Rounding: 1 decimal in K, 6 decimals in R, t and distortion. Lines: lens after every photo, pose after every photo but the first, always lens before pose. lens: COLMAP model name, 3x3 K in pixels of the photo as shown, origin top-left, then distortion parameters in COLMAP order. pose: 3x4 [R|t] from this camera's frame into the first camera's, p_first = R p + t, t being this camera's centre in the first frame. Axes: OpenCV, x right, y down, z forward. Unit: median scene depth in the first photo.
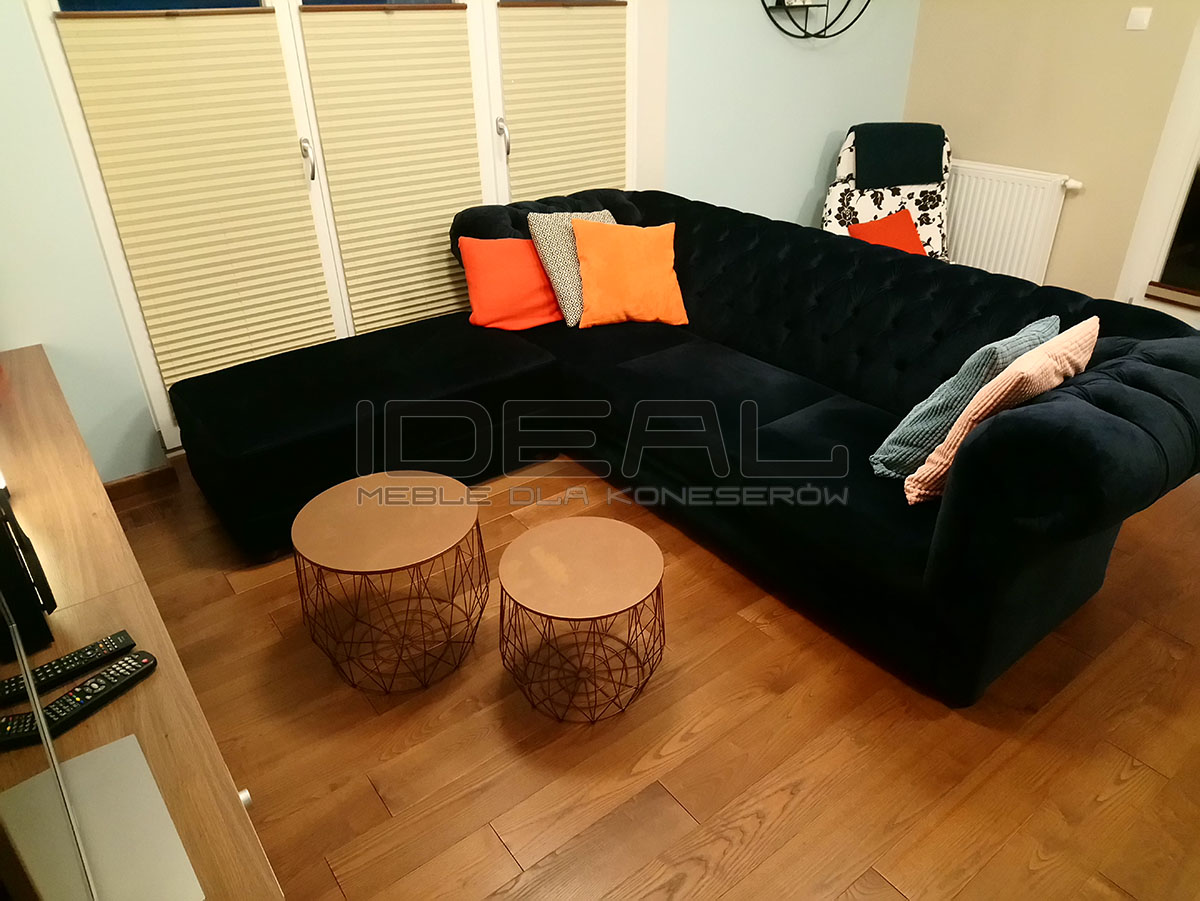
lens RADIAL K [[803.3, 0, 609.0], [0, 803.3, 448.2], [0, 0, 1]] dist [0.104545, -0.139159]
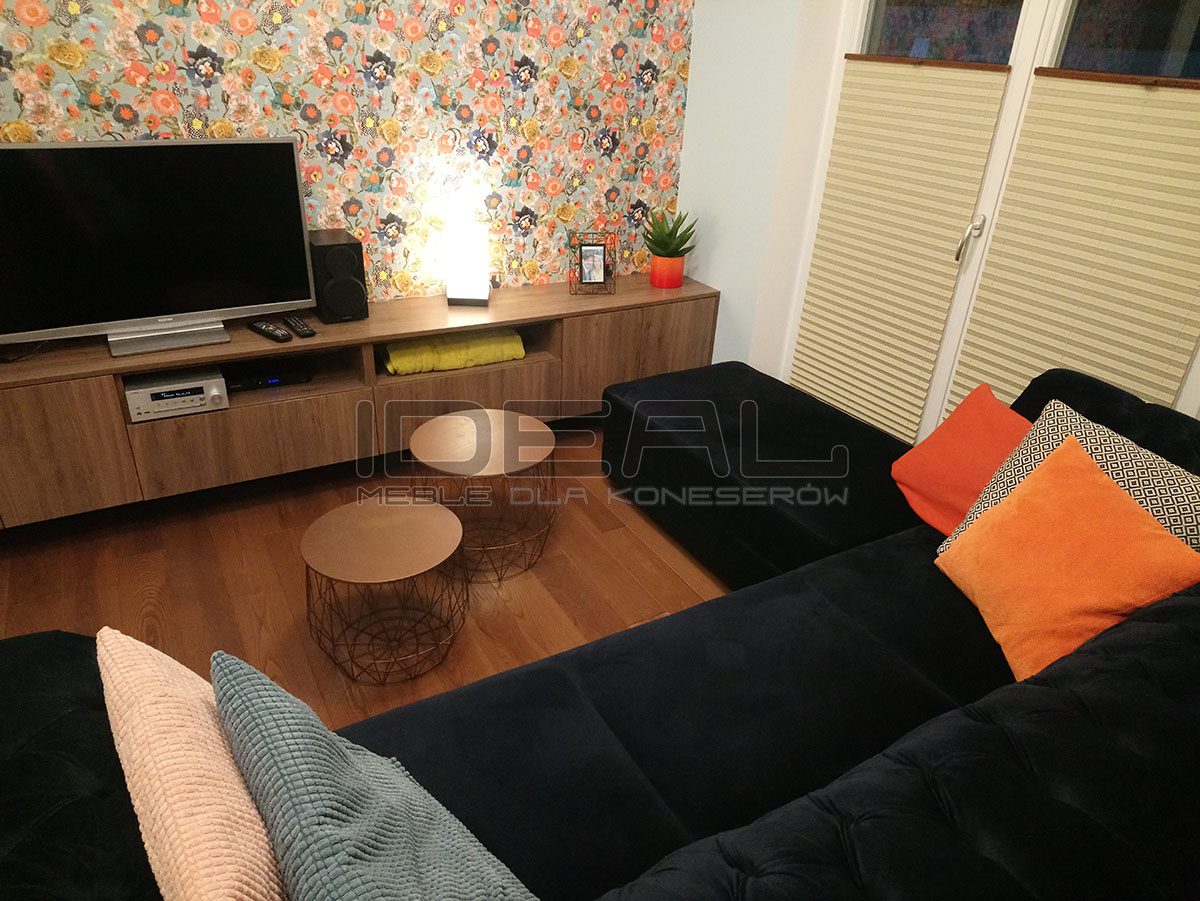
lens RADIAL K [[803.3, 0, 609.0], [0, 803.3, 448.2], [0, 0, 1]] dist [0.104545, -0.139159]
pose [[-0.110811, 0.459204, -0.881392, 0.480691], [-0.537295, 0.718399, 0.441835, -0.334282], [0.836083, 0.522528, 0.167121, 0.581948]]
